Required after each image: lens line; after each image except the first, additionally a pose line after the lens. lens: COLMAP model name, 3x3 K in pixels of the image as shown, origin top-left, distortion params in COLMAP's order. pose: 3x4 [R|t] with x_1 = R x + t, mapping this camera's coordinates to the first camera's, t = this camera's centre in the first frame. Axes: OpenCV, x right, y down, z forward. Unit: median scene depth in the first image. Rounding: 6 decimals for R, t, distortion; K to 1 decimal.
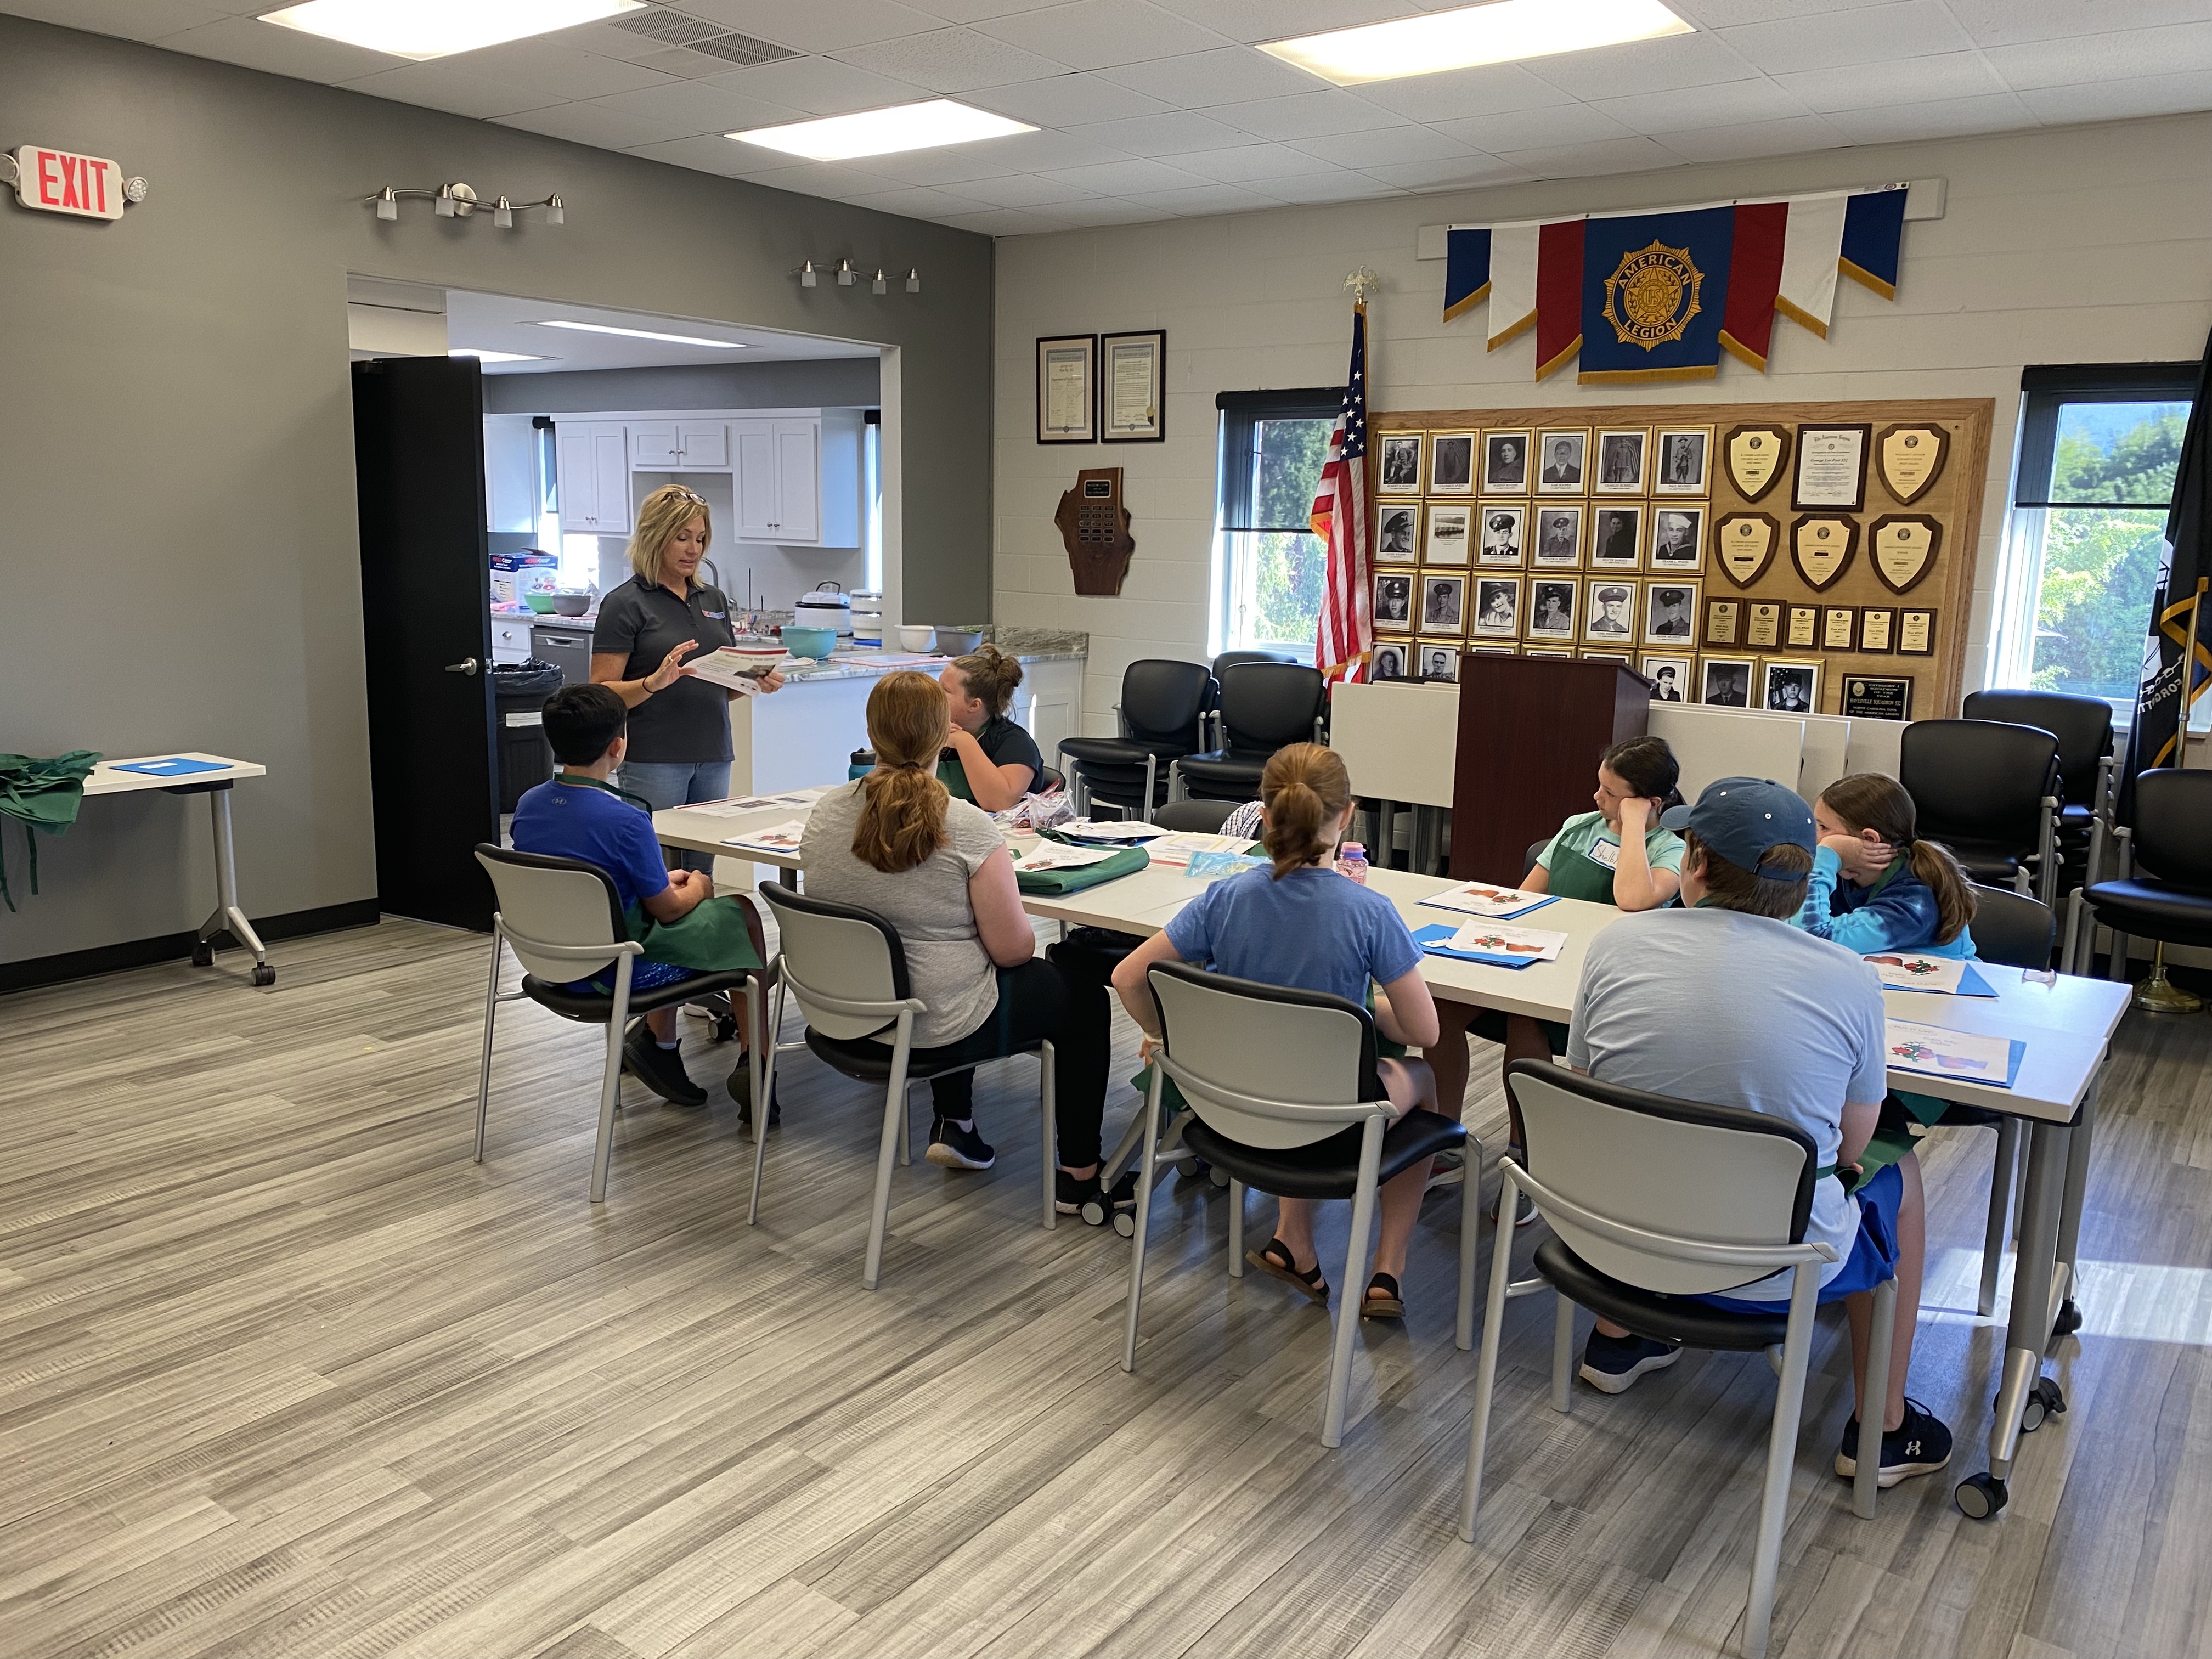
lens RADIAL K [[1682.3, 0, 1110.3], [0, 1682.3, 822.3], [0, 0, 1]] dist [0.019530, -0.007804]
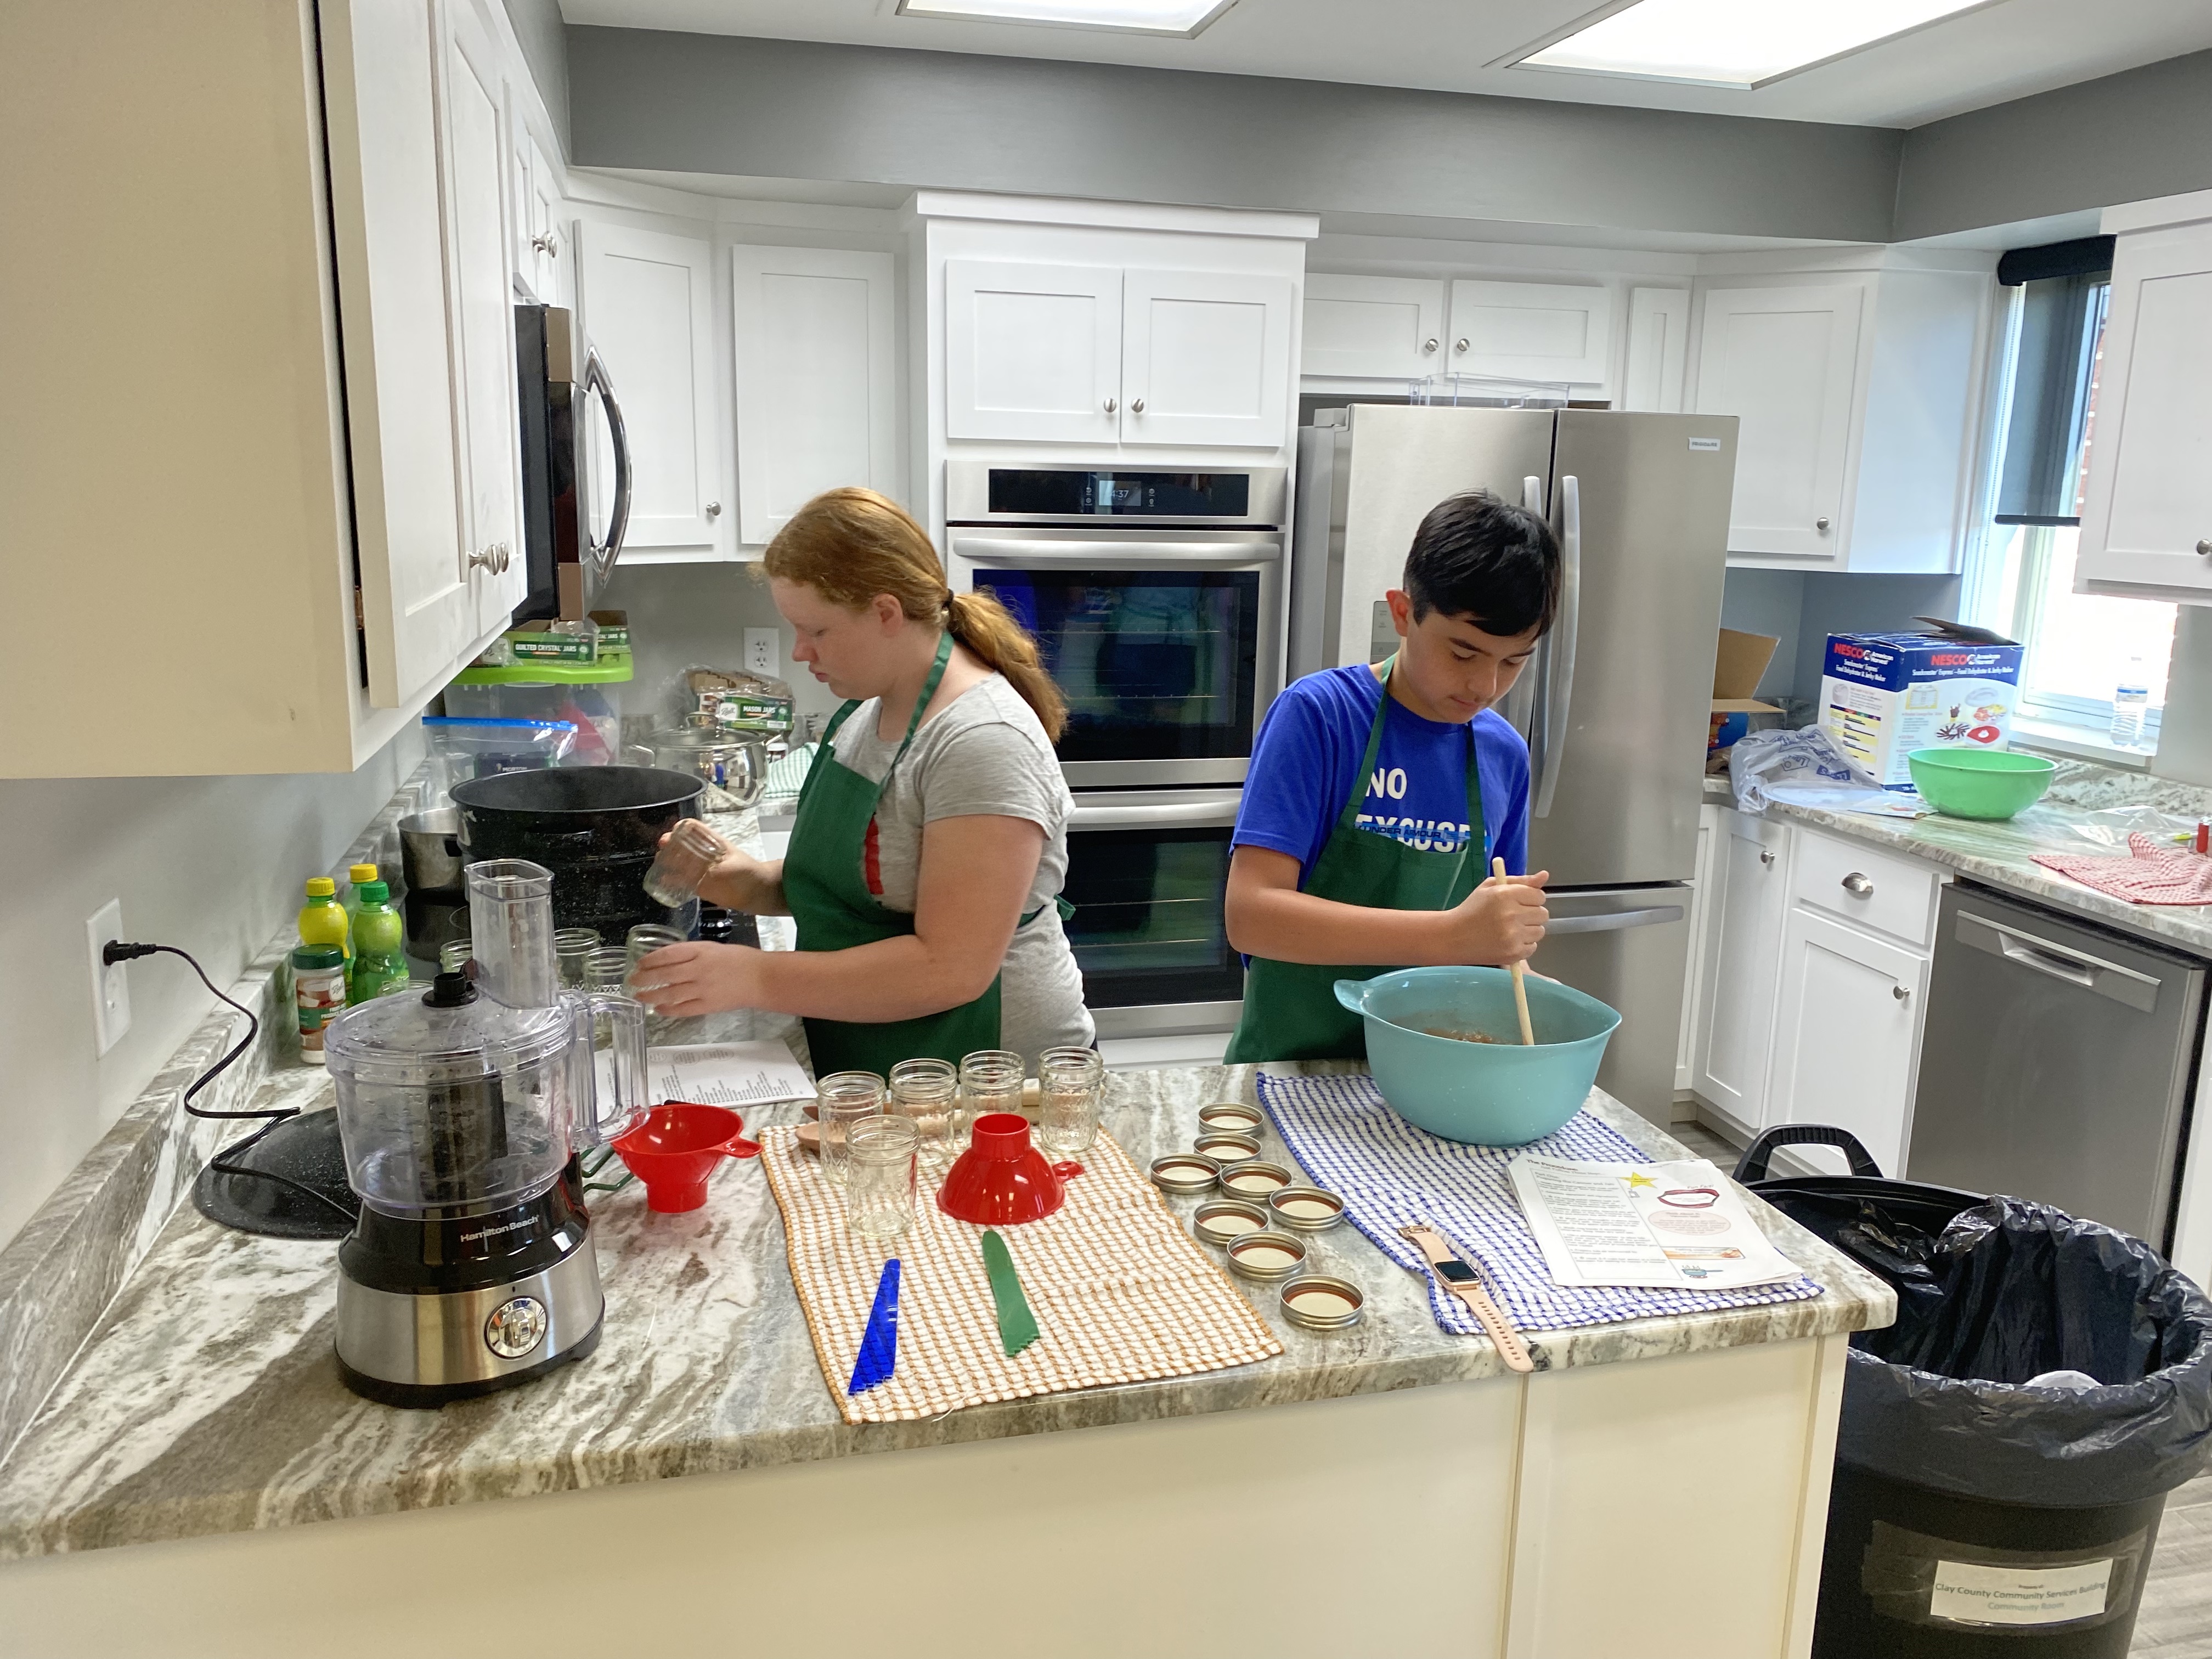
lens RADIAL K [[1682.3, 0, 1125.8], [0, 1682.3, 829.4], [0, 0, 1]] dist [0.019530, -0.007804]
pose [[0.784465, 0.125584, -0.607325, -0.224203], [-0.113578, 0.991812, 0.058383, -0.104754], [0.609684, 0.023179, 0.792306, 0.533757]]
